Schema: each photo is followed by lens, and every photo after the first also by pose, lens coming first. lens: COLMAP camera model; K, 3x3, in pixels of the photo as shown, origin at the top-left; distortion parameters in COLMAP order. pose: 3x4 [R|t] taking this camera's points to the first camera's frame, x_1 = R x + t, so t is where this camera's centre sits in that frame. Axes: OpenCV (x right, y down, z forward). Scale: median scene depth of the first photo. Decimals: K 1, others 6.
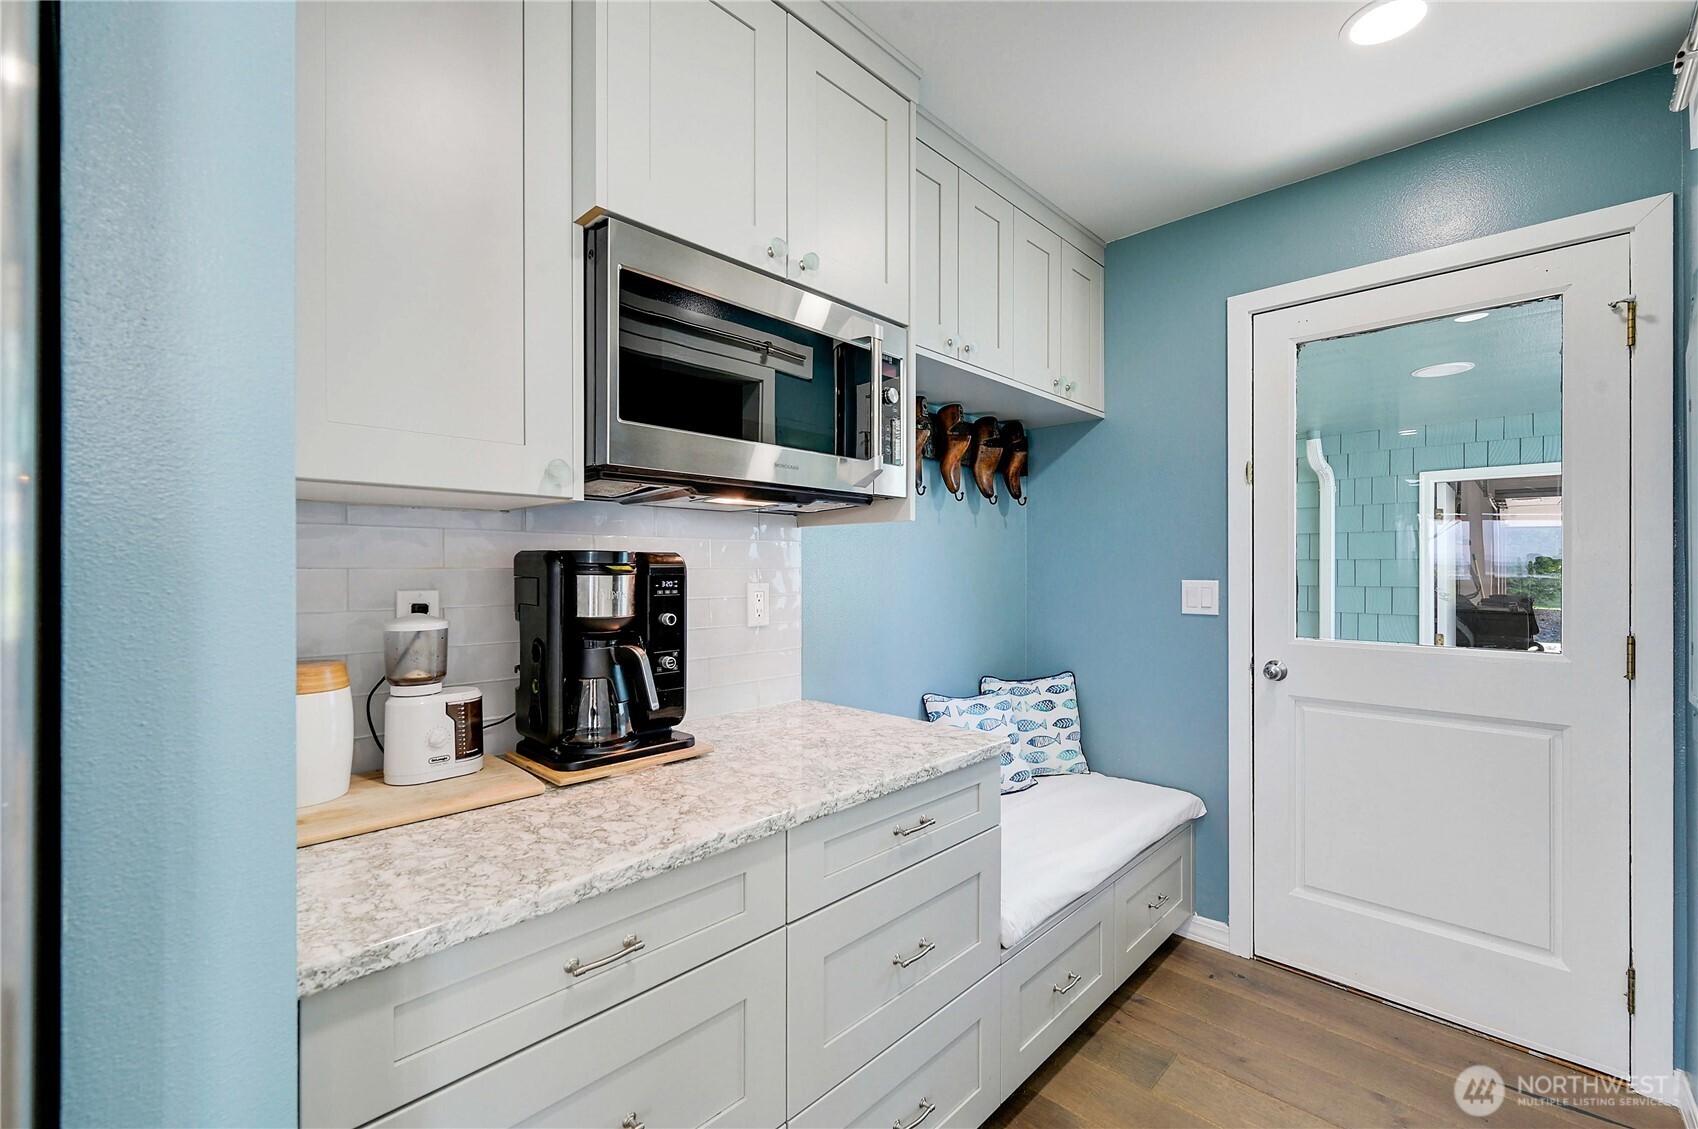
lens RADIAL K [[691.1, 0, 839.2], [0, 691.1, 568.1], [0, 0, 1]] dist [0.000228, -0.000041]
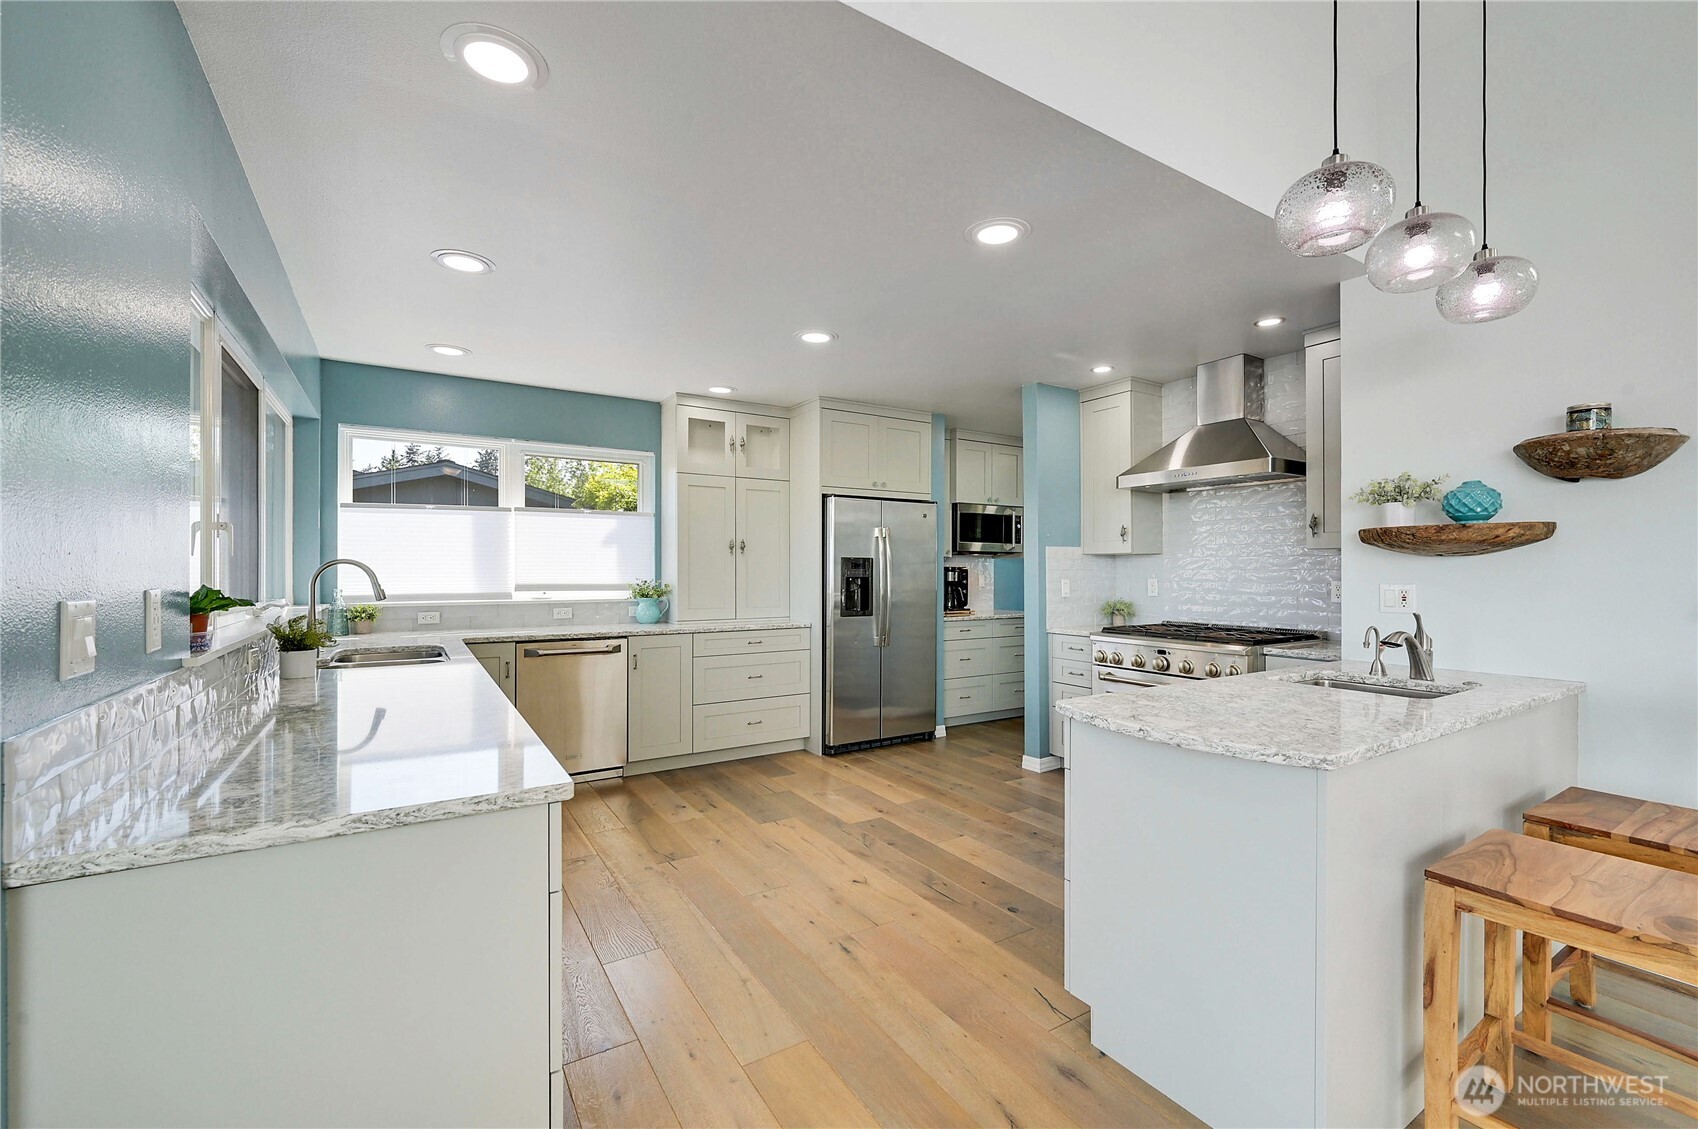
lens RADIAL K [[712.3, 0, 849.0], [0, 712.3, 564.5], [0, 0, 1]] dist [-0.000275, -0.000046]
pose [[0.972811, 0.001863, -0.231595, 0.097939], [-0.002981, 0.999986, -0.004478, -0.017518], [0.231583, 0.005047, 0.972802, -3.753111]]
